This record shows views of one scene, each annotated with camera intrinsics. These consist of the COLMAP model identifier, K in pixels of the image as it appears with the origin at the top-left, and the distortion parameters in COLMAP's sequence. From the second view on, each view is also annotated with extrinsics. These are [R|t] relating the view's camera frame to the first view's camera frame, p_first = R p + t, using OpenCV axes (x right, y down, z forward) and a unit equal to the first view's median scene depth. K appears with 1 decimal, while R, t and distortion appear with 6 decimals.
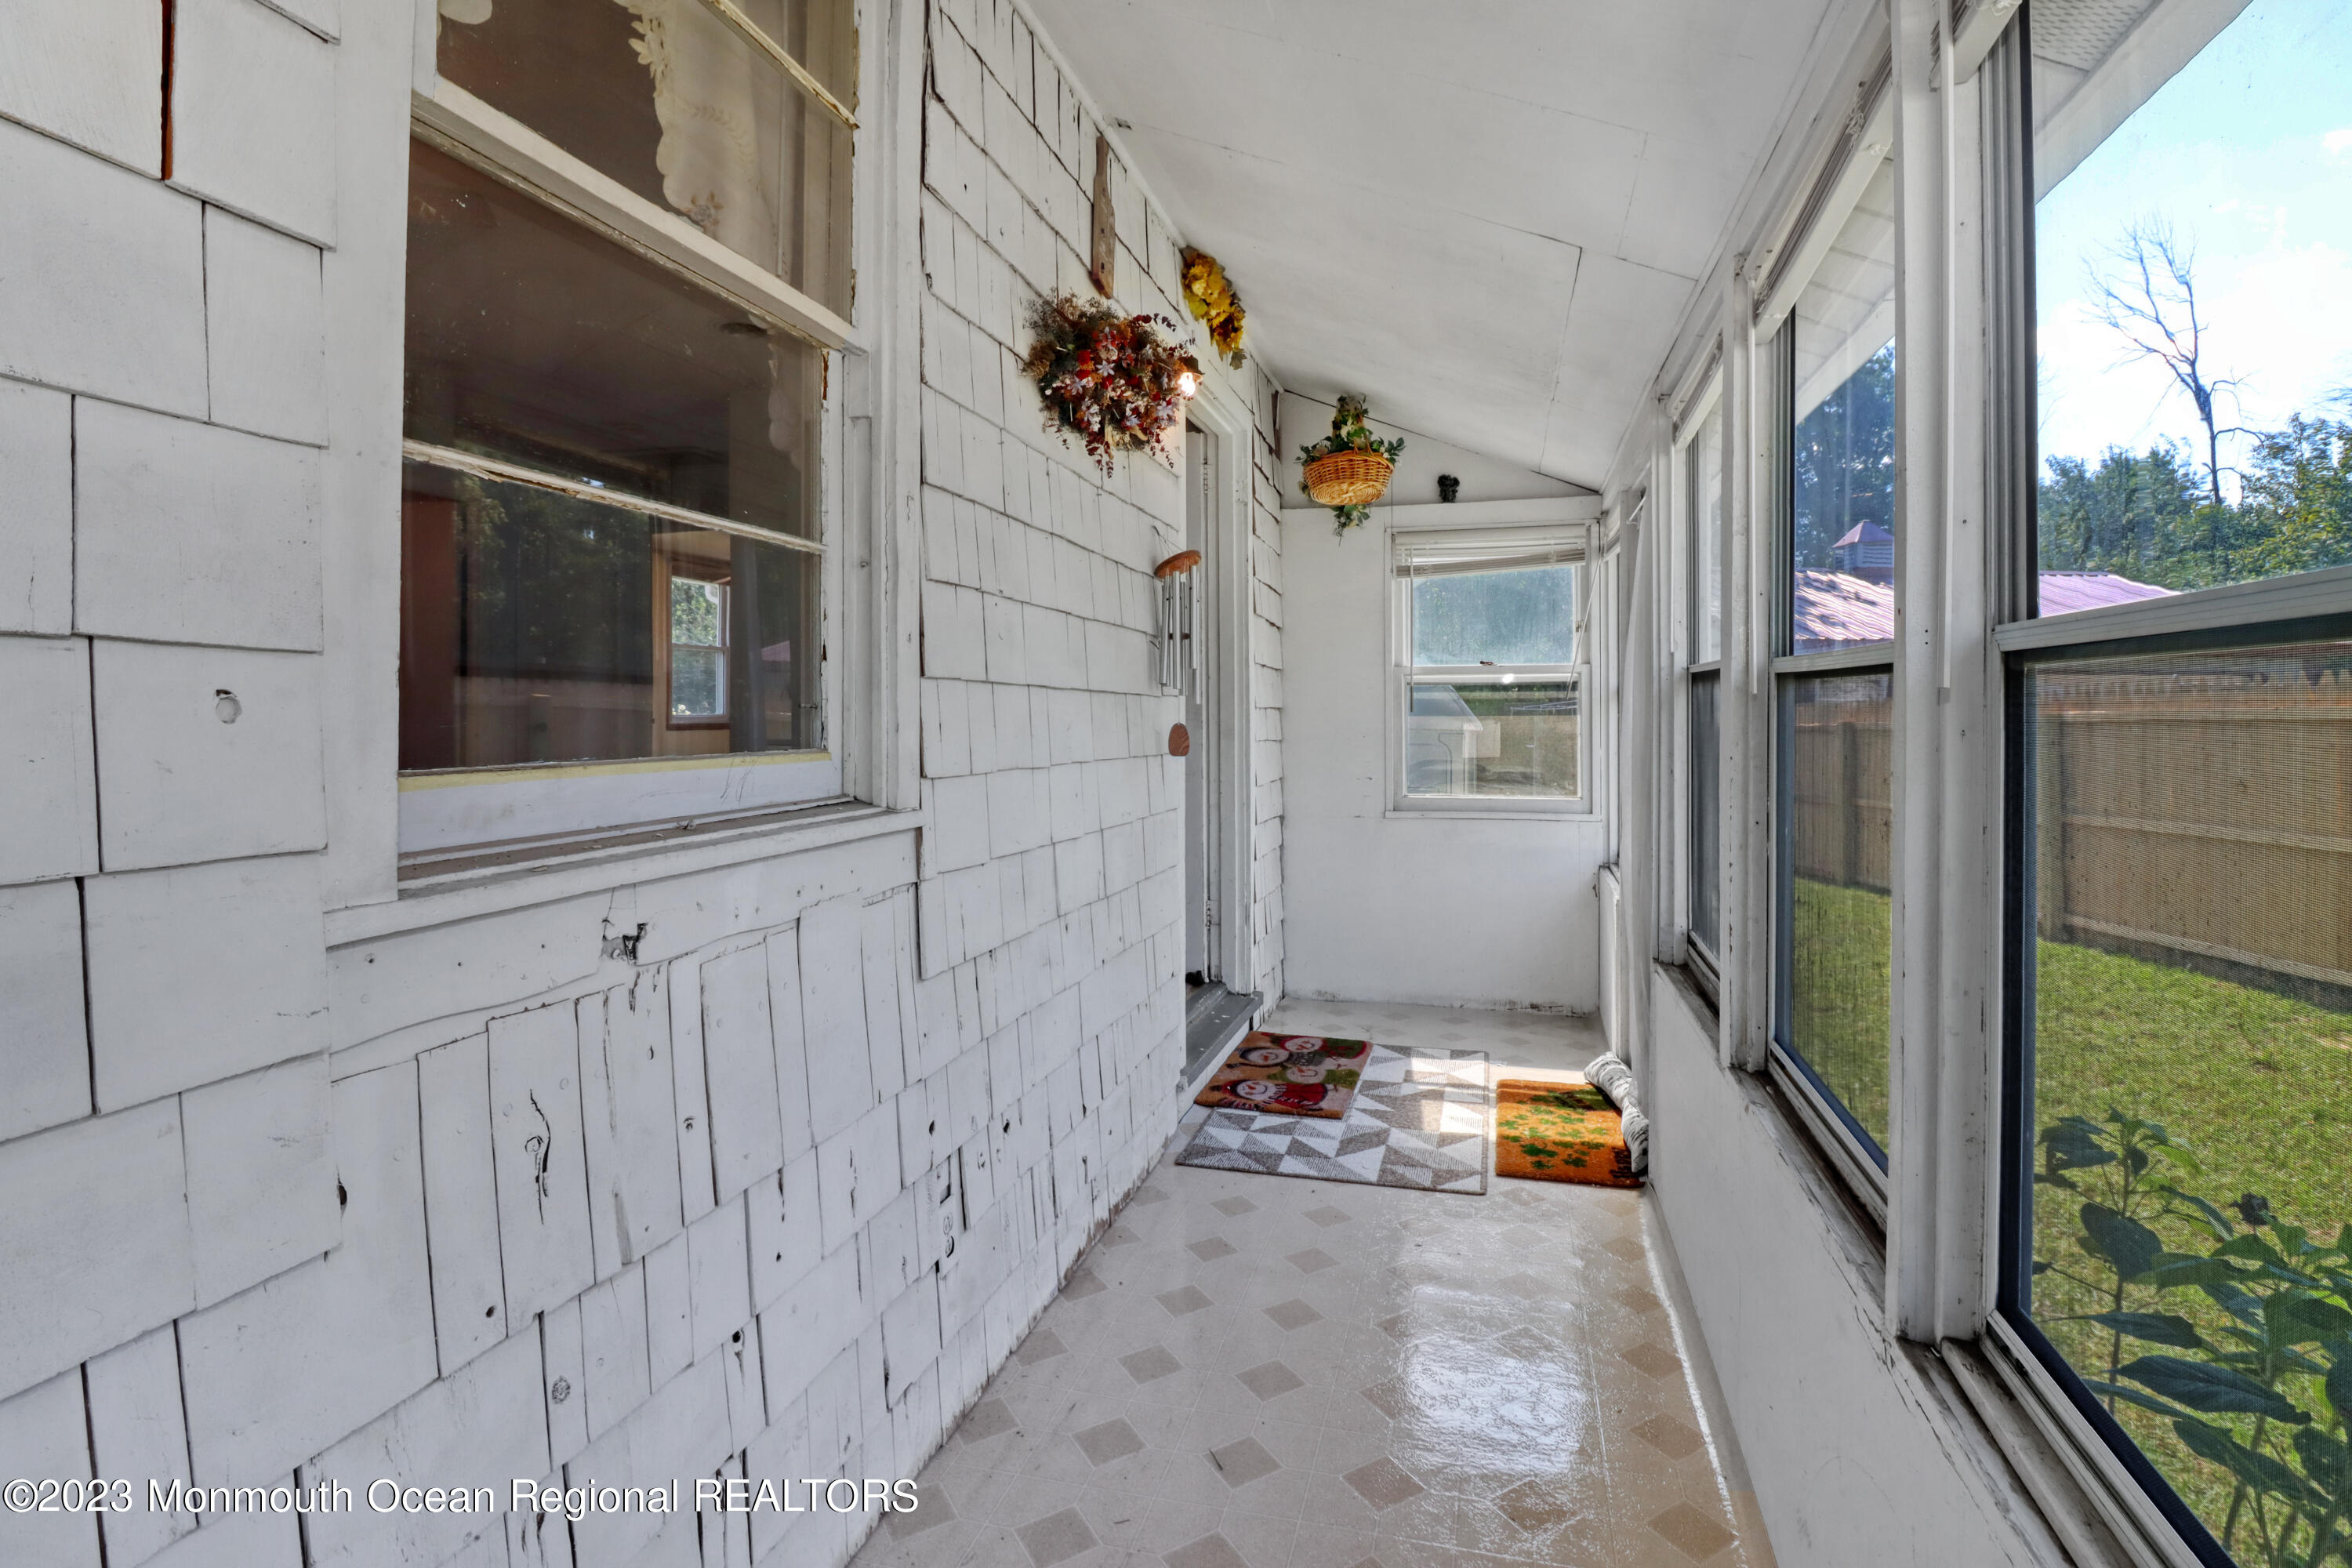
lens RADIAL K [[1120.9, 0, 1147.7], [0, 1120.9, 744.6], [0, 0, 1]] dist [-0.017134, -0.007813]
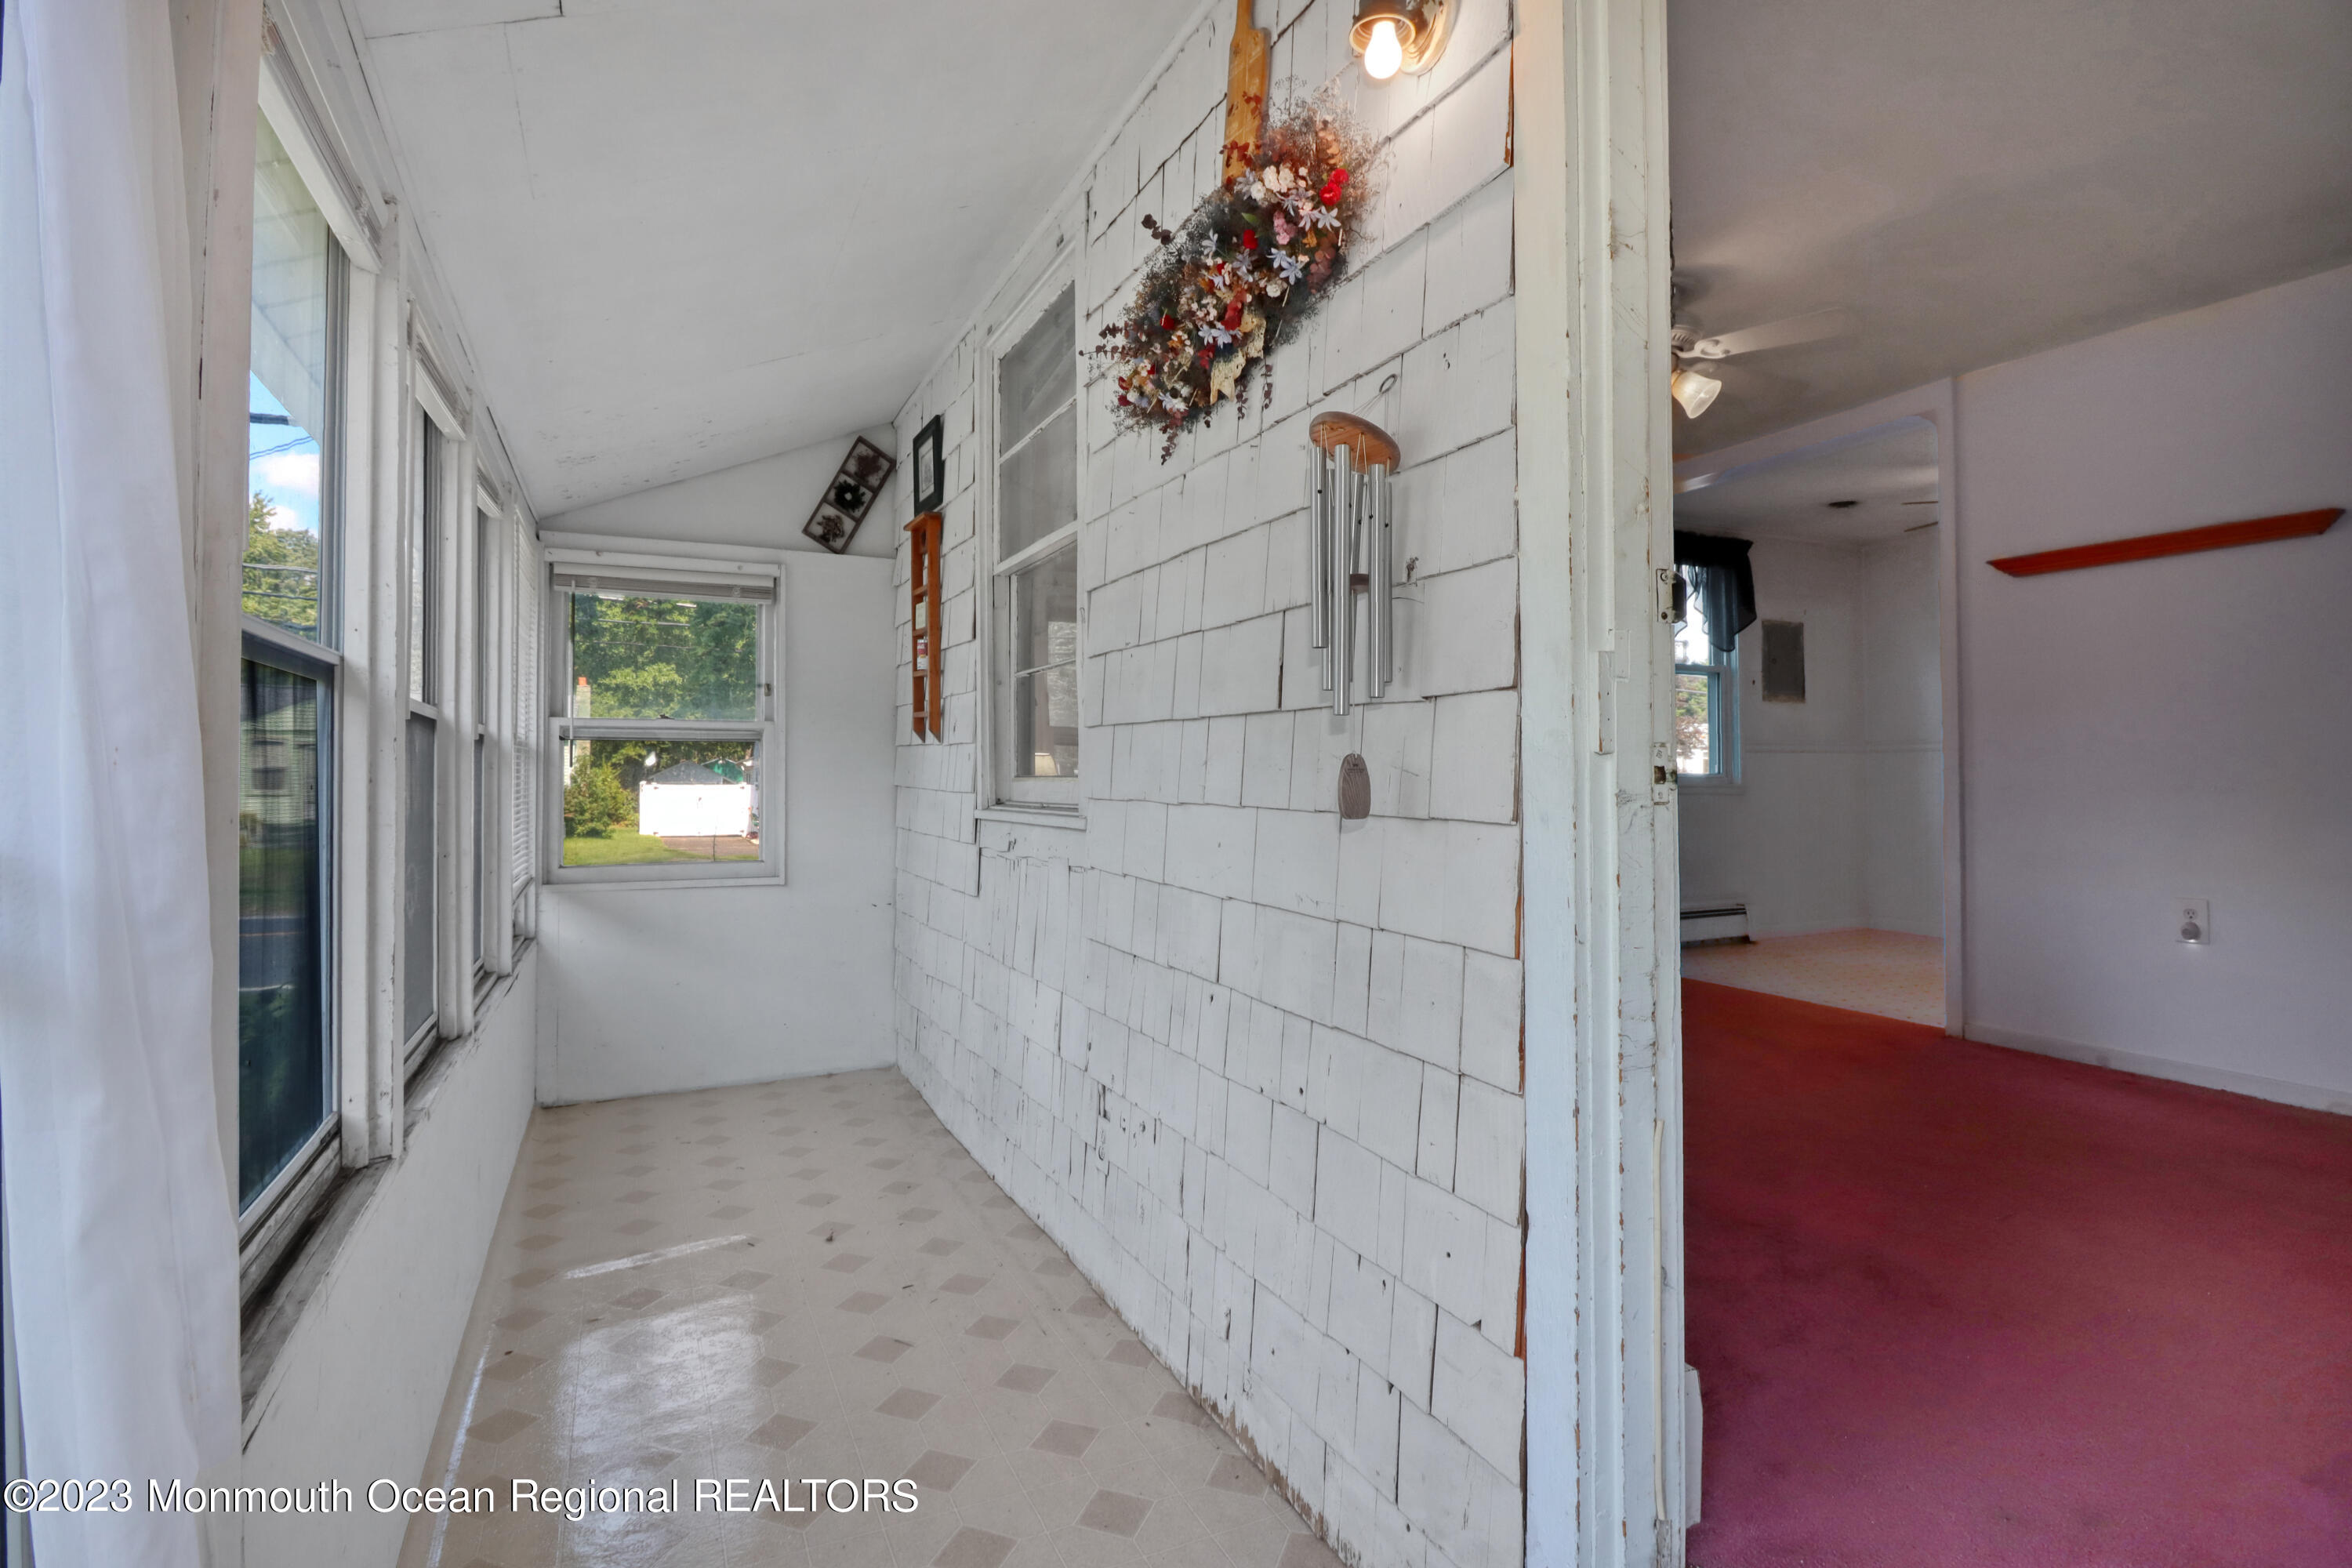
lens RADIAL K [[1120.9, 0, 1147.7], [0, 1120.9, 744.6], [0, 0, 1]] dist [-0.017134, -0.007813]
pose [[-0.741536, 0.001724, -0.670911, 0.592512], [-0.003744, 0.999970, 0.006708, -0.039332], [0.670903, 0.007486, -0.741507, 1.781367]]
